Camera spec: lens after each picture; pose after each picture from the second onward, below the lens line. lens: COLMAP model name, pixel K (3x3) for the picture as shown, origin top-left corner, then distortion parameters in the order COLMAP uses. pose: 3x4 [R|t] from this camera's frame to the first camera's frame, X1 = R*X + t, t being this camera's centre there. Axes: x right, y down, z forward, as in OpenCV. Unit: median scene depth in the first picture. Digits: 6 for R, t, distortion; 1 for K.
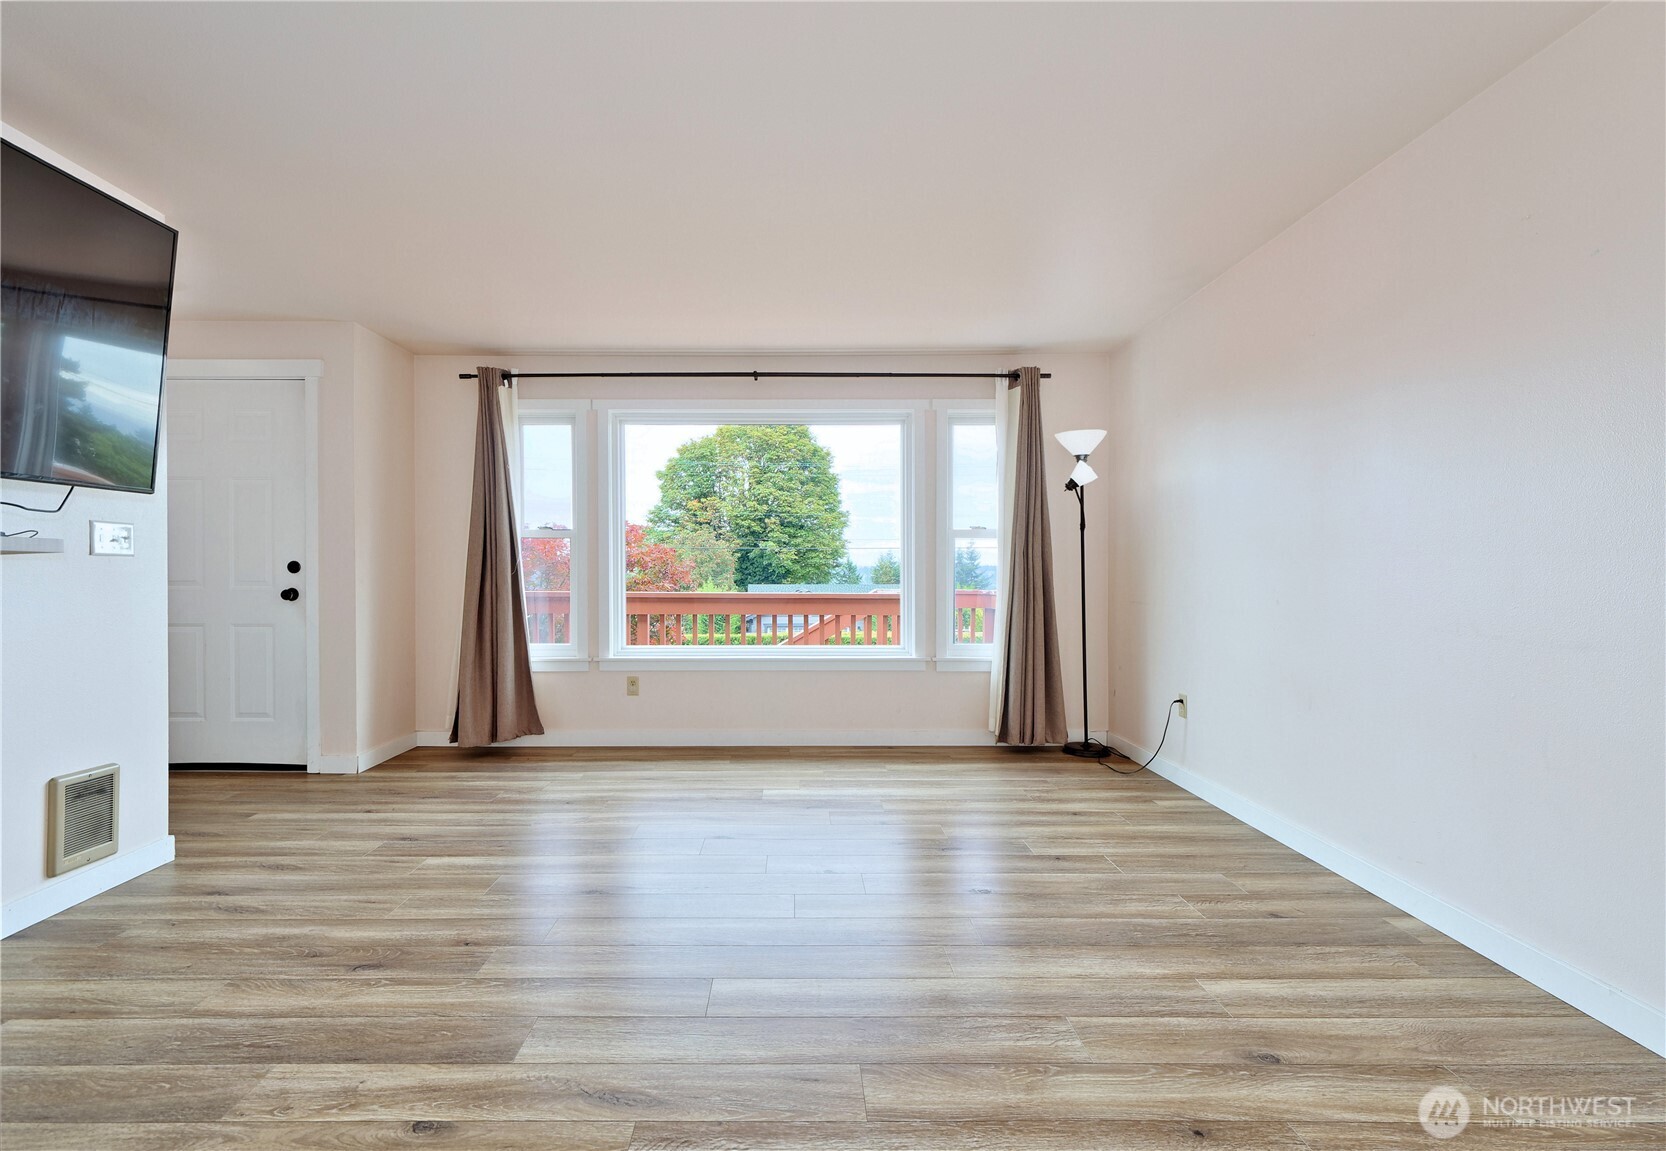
lens RADIAL K [[745.3, 0, 794.0], [0, 745.3, 582.7], [0, 0, 1]] dist [0.005654, -0.003021]
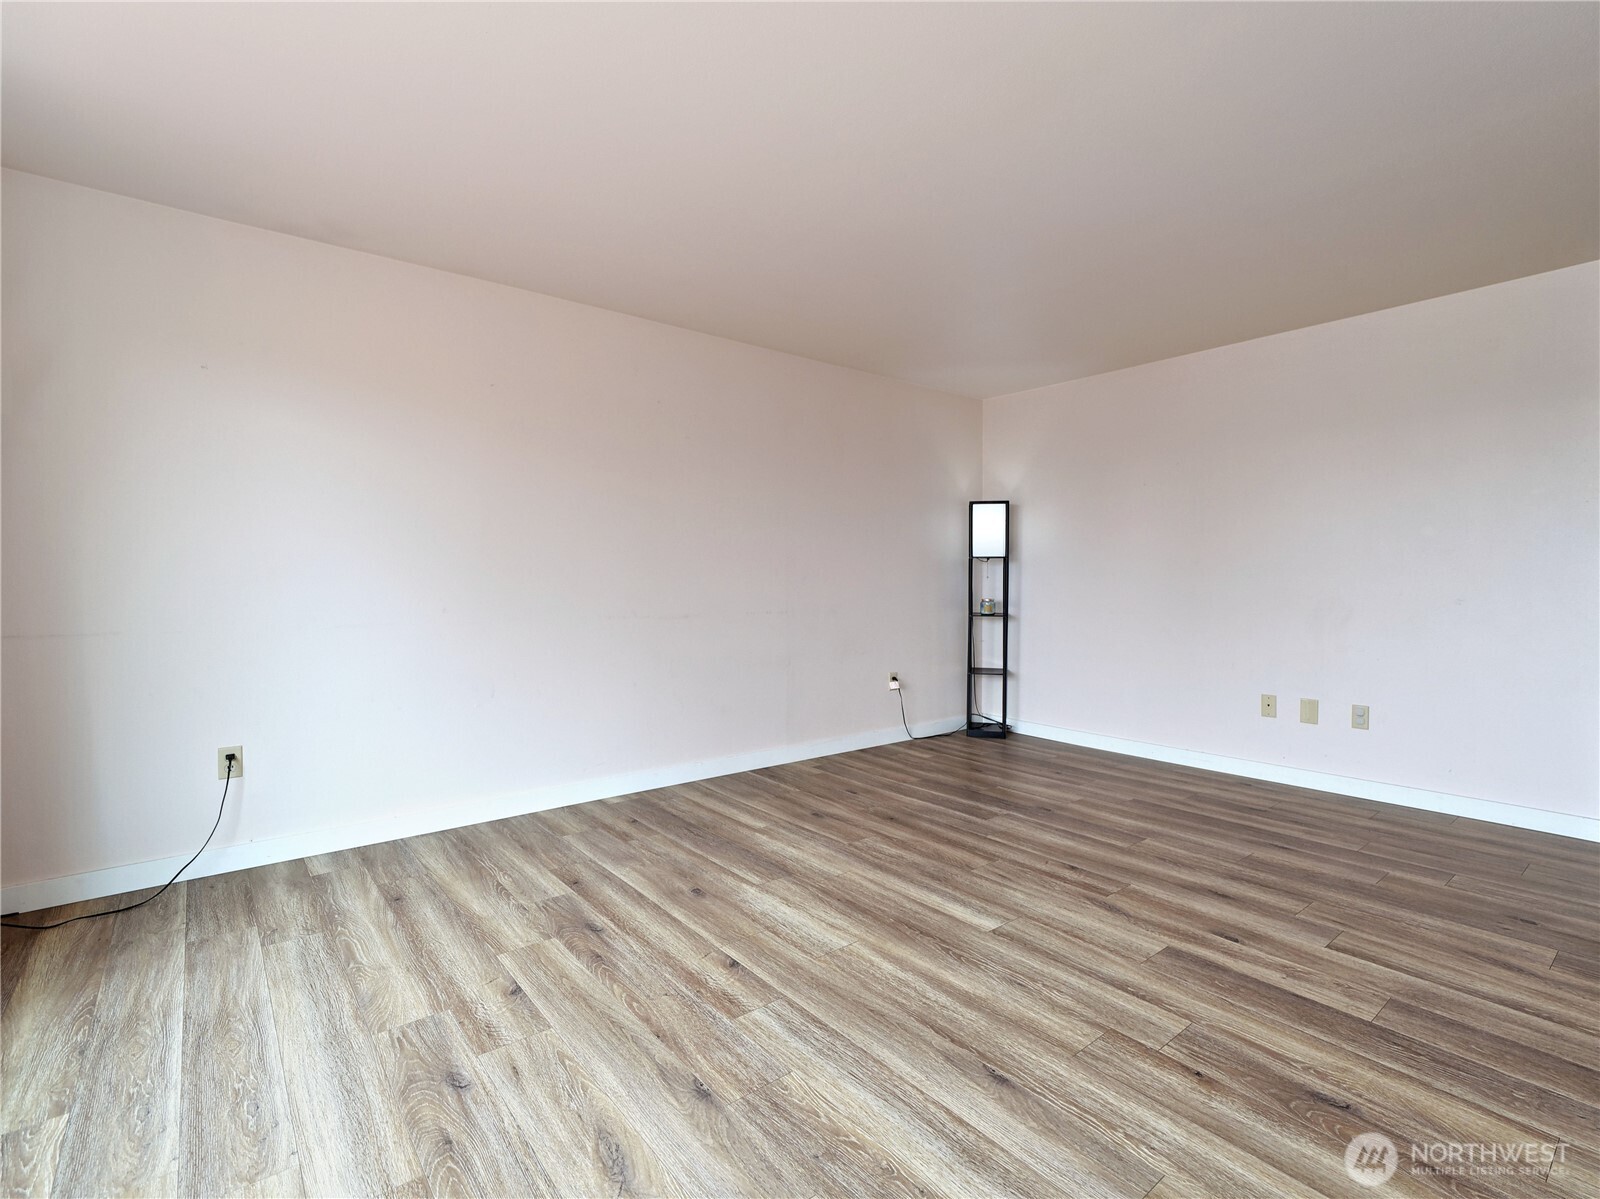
lens RADIAL K [[755.6, 0, 844.2], [0, 755.6, 579.8], [0, 0, 1]] dist [0.001006, -0.000239]
pose [[-0.645687, -0.000161, 0.763602, -0.435640], [0.014017, 0.999829, 0.012063, -0.019145], [-0.763473, 0.018492, -0.645575, 0.968907]]
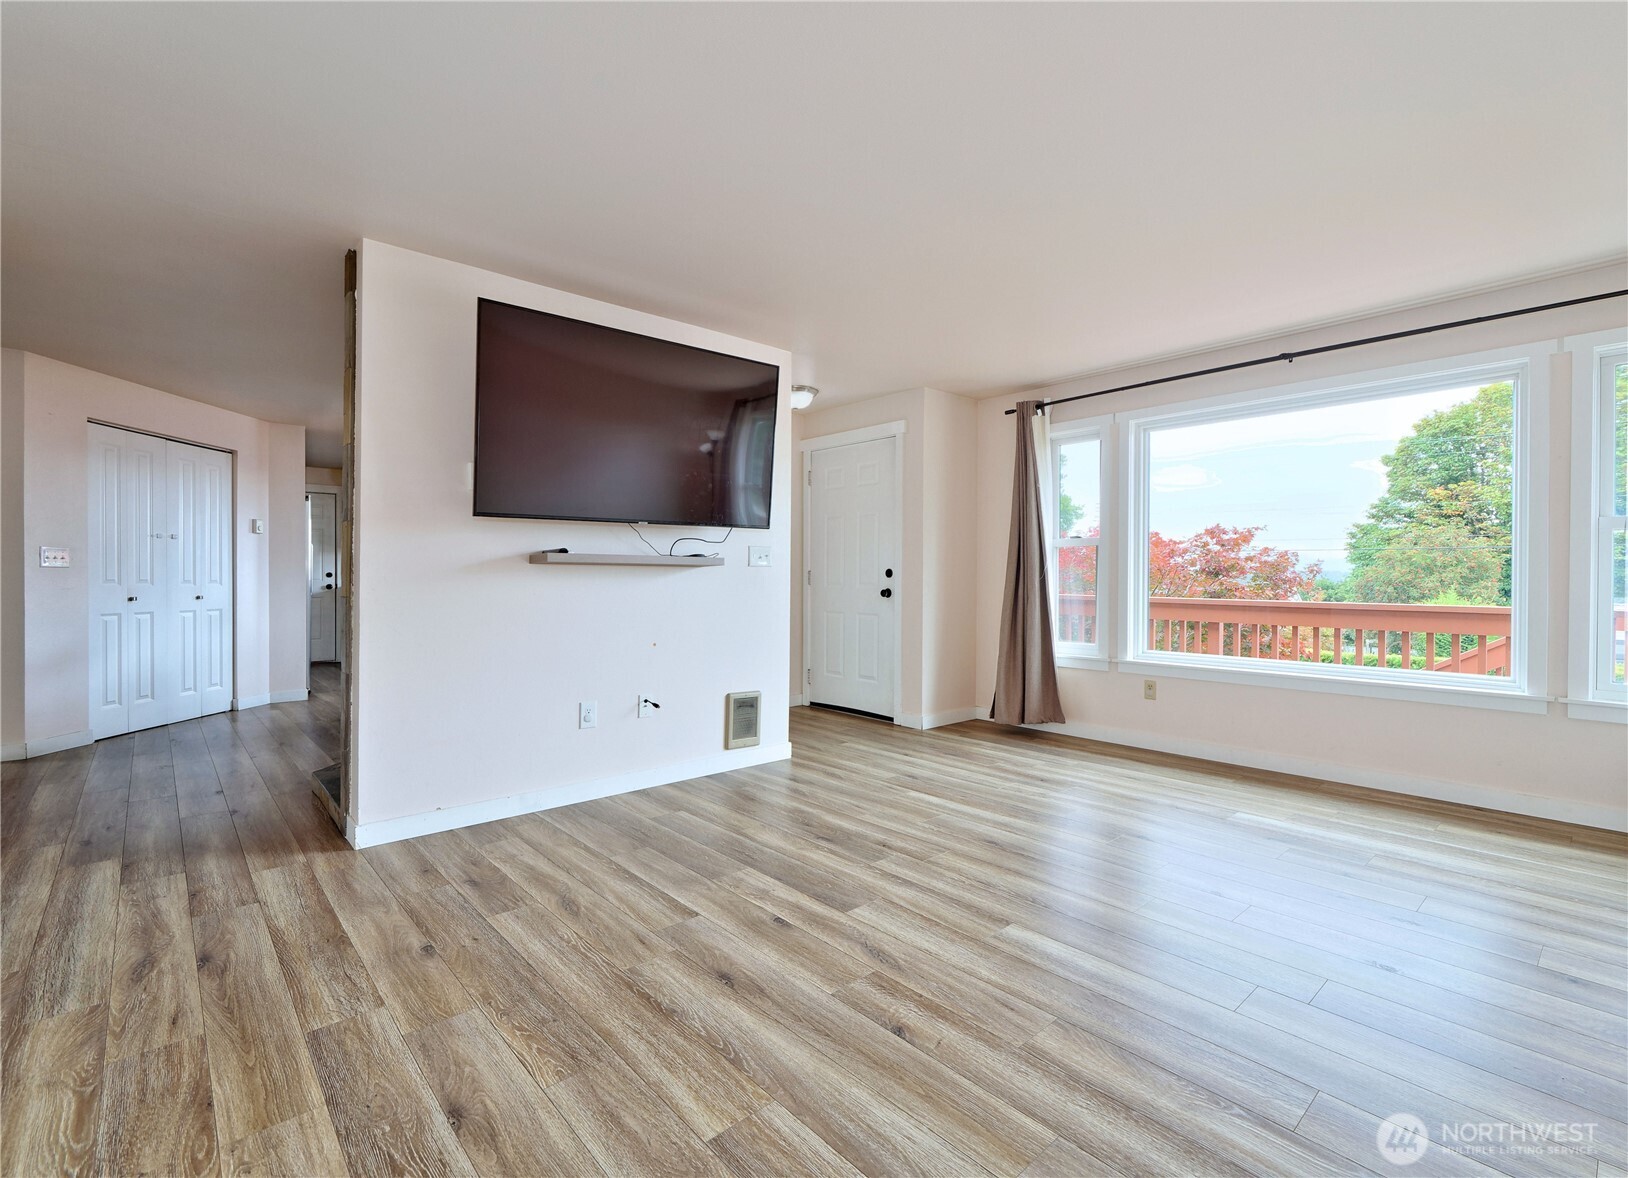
lens RADIAL K [[748.1, 0, 842.4], [0, 748.1, 590.2], [0, 0, 1]] dist [0.006968, -0.002920]
pose [[0.680327, 0.015317, -0.732749, 0.283889], [-0.013797, 0.999872, 0.008090, 0.000338], [0.732779, 0.004606, 0.680451, -0.000645]]
